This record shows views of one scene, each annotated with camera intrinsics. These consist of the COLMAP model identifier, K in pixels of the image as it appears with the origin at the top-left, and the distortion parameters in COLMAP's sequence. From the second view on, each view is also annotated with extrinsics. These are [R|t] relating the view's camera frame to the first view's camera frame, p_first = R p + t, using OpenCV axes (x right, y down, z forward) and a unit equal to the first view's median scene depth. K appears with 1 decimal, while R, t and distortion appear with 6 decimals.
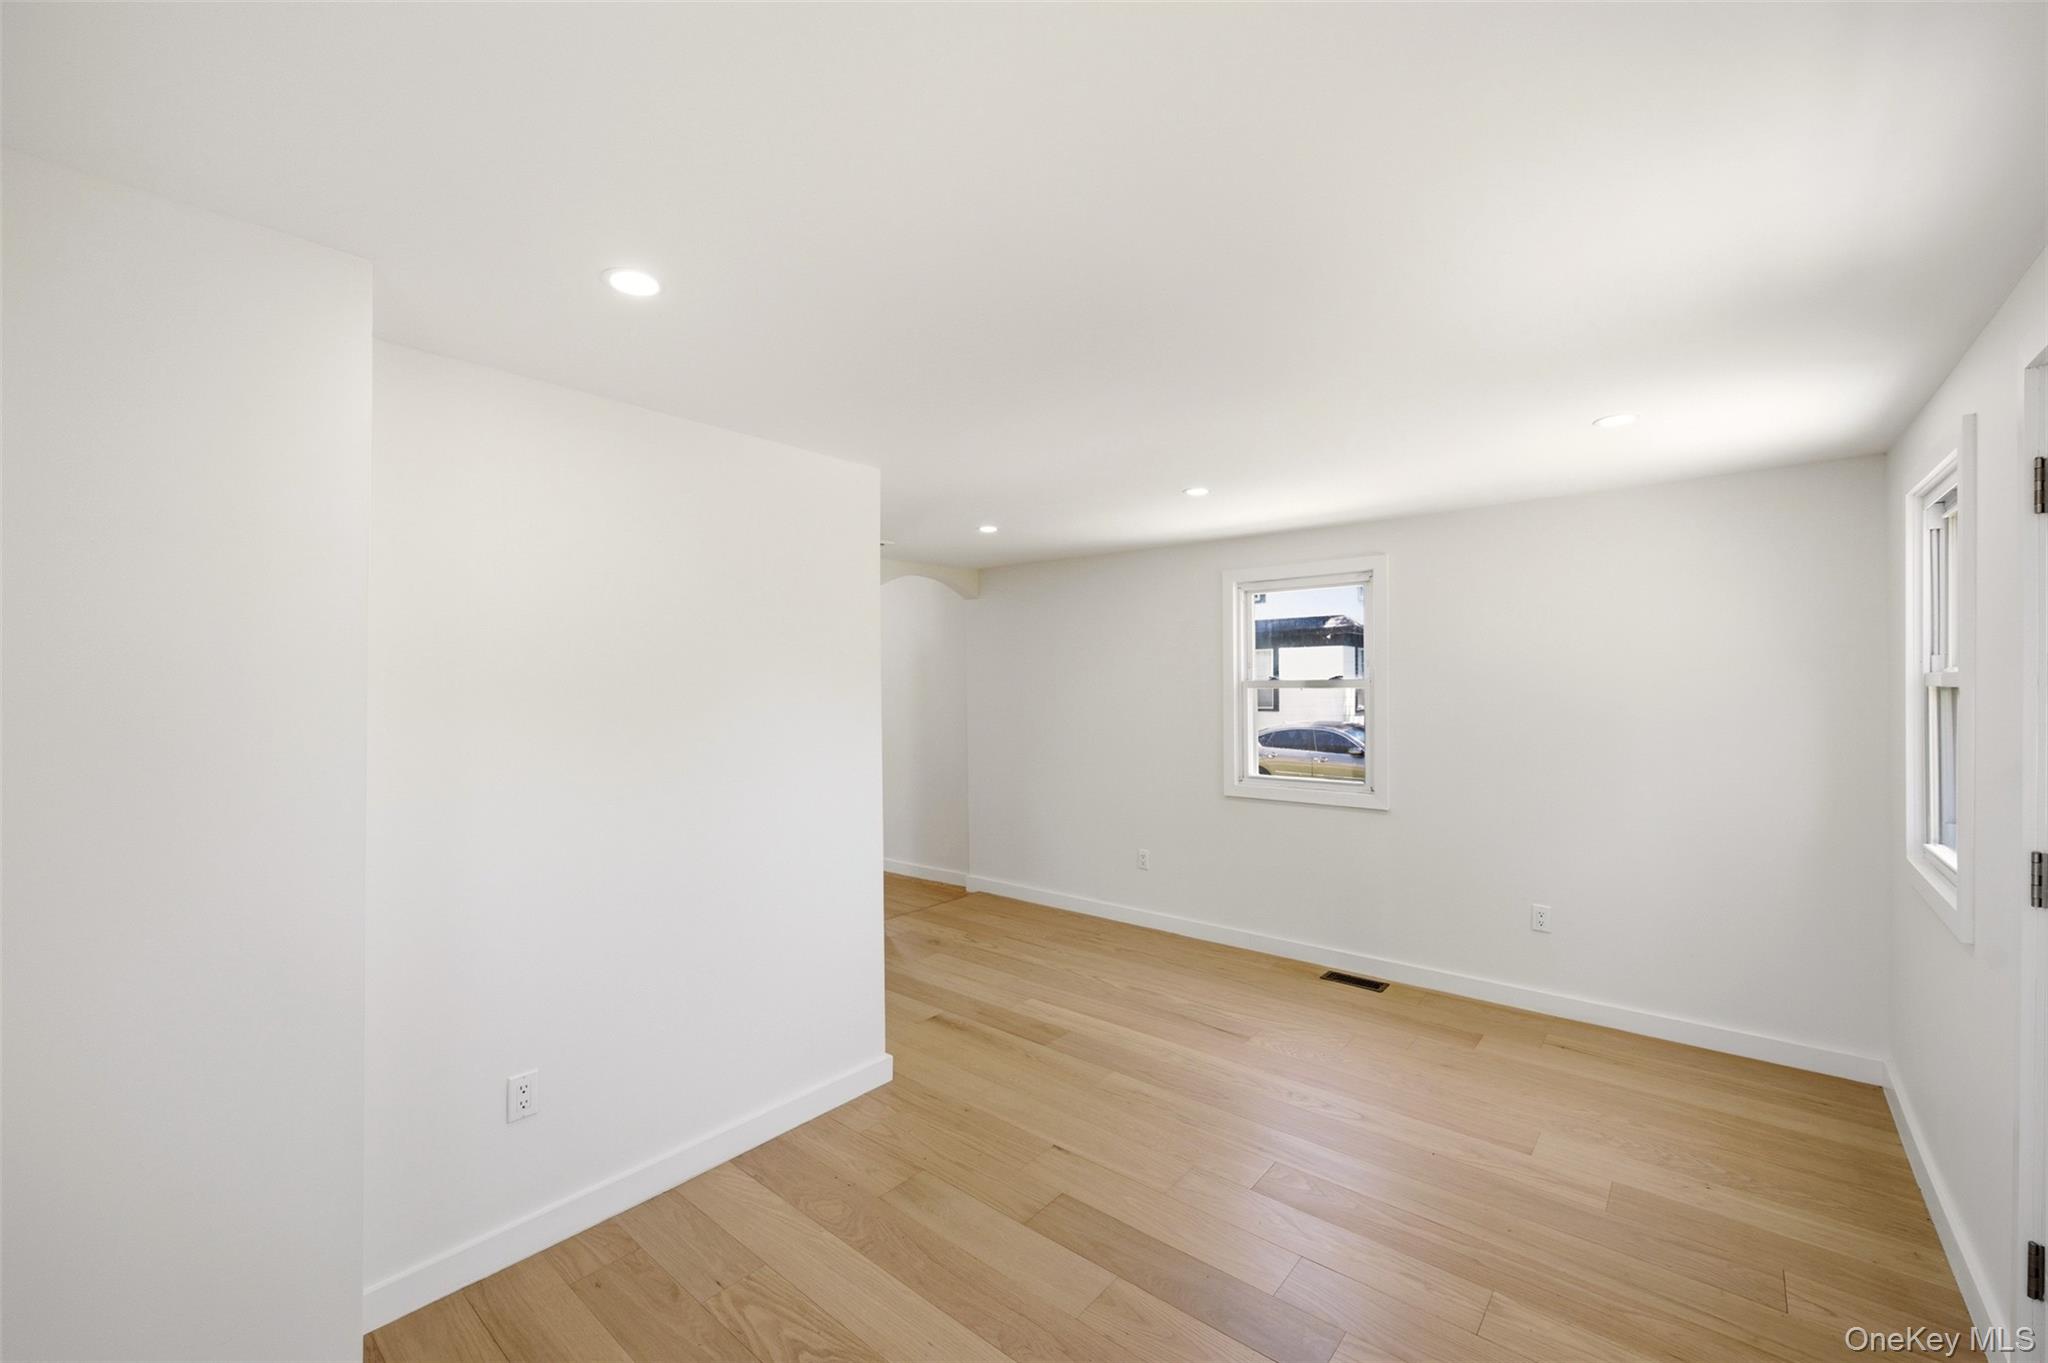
lens RADIAL K [[809.8, 0, 1023.3], [0, 809.8, 678.0], [0, 0, 1]] dist [0.002062, -0.003209]
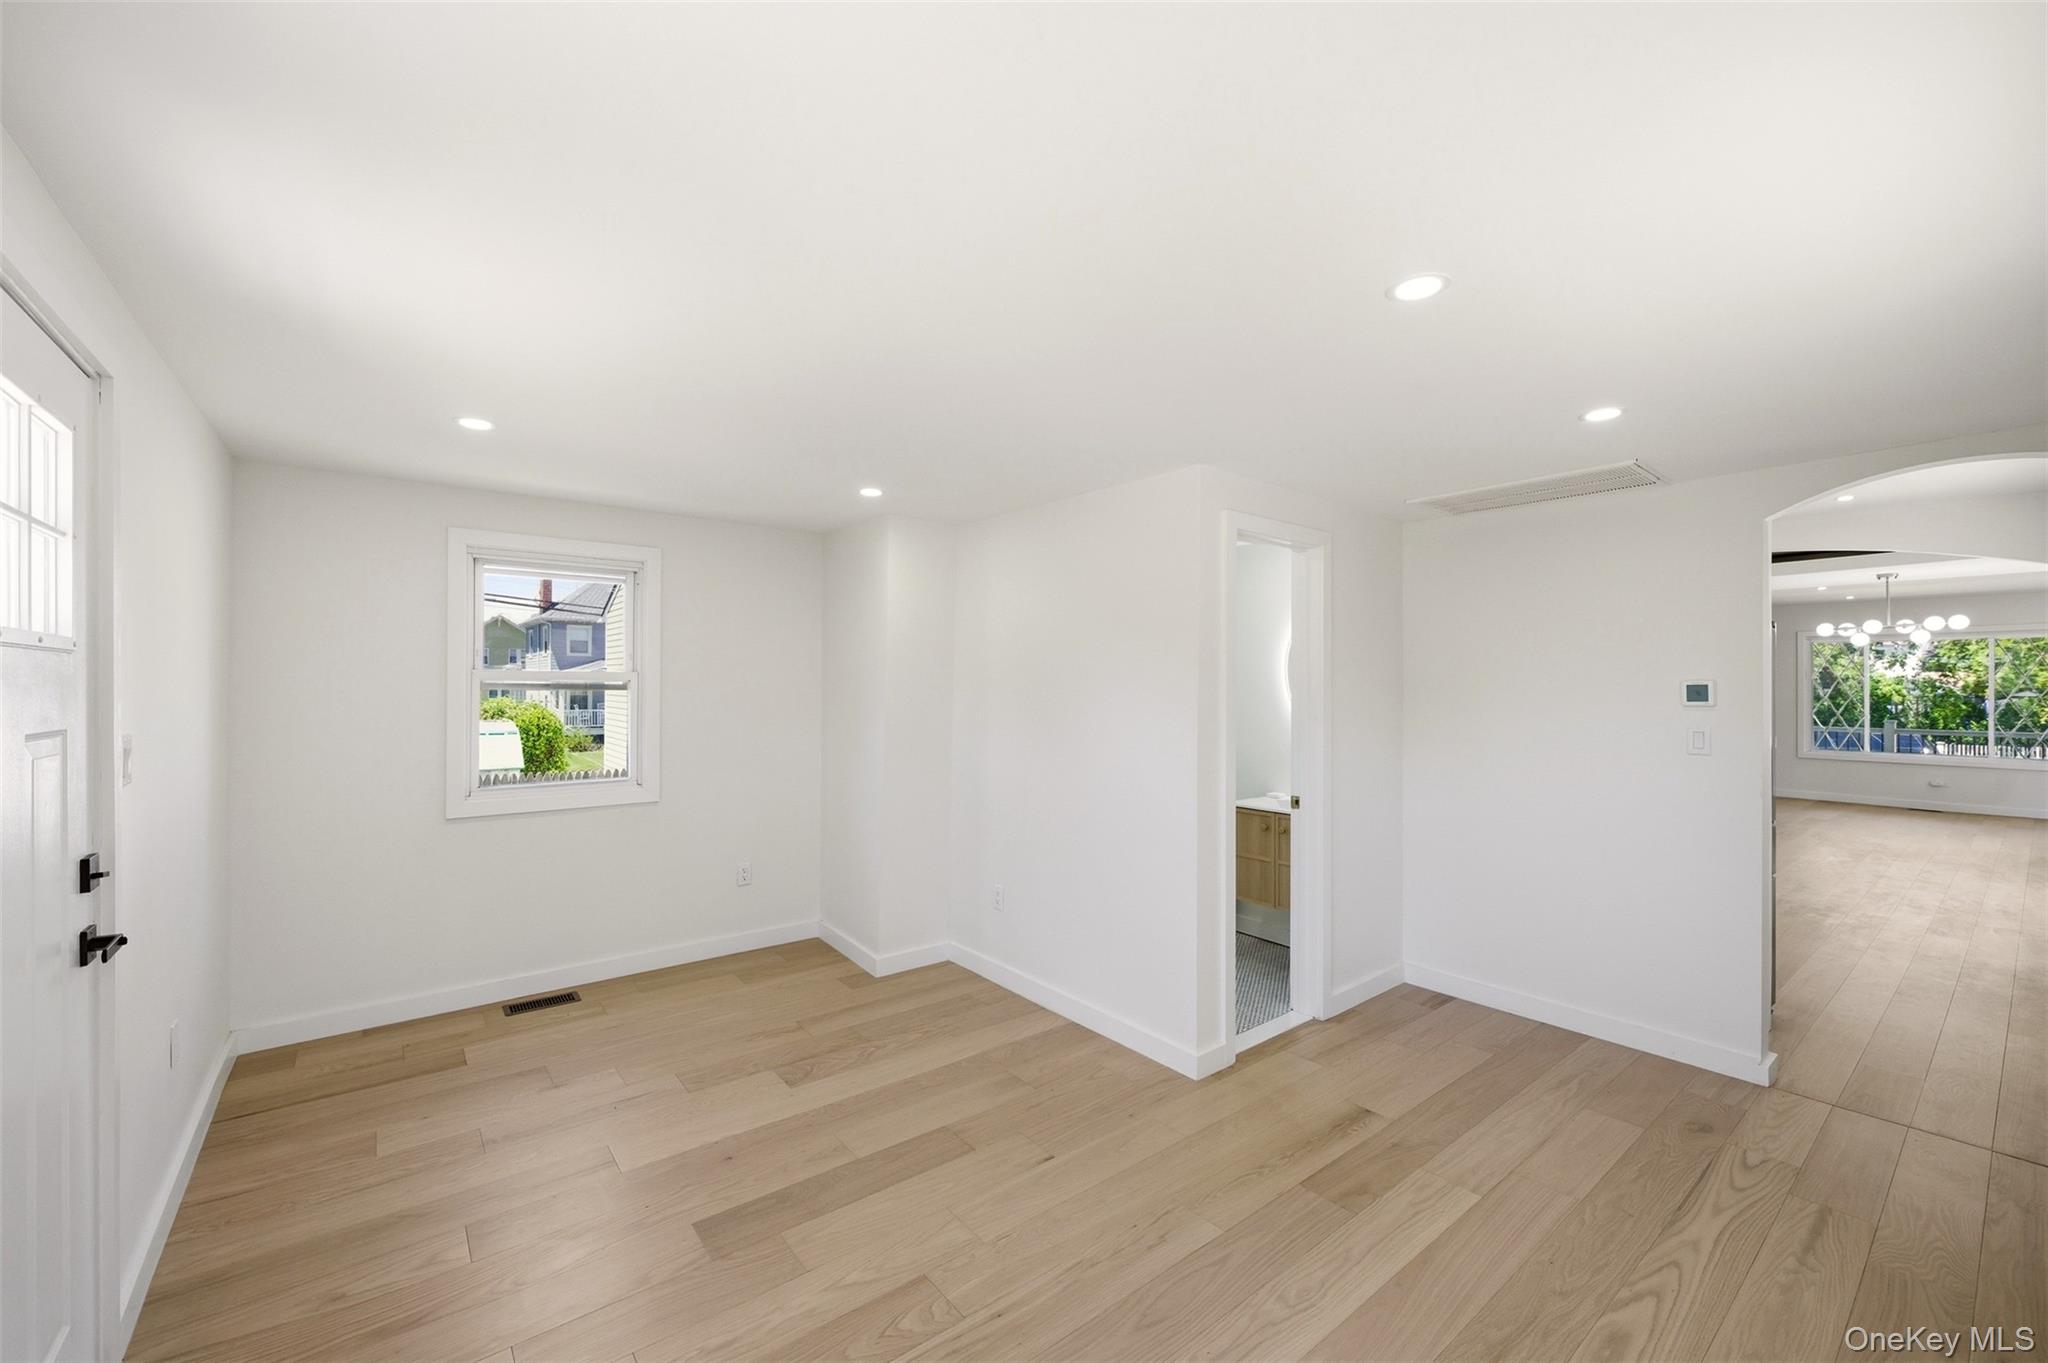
lens RADIAL K [[809.8, 0, 1023.3], [0, 809.8, 678.0], [0, 0, 1]] dist [0.002062, -0.003209]
pose [[-0.178153, -0.001349, -0.984002, 0.941129], [-0.005009, 0.999987, -0.000464, 0.008502], [0.983990, 0.004846, -0.178158, 1.074185]]
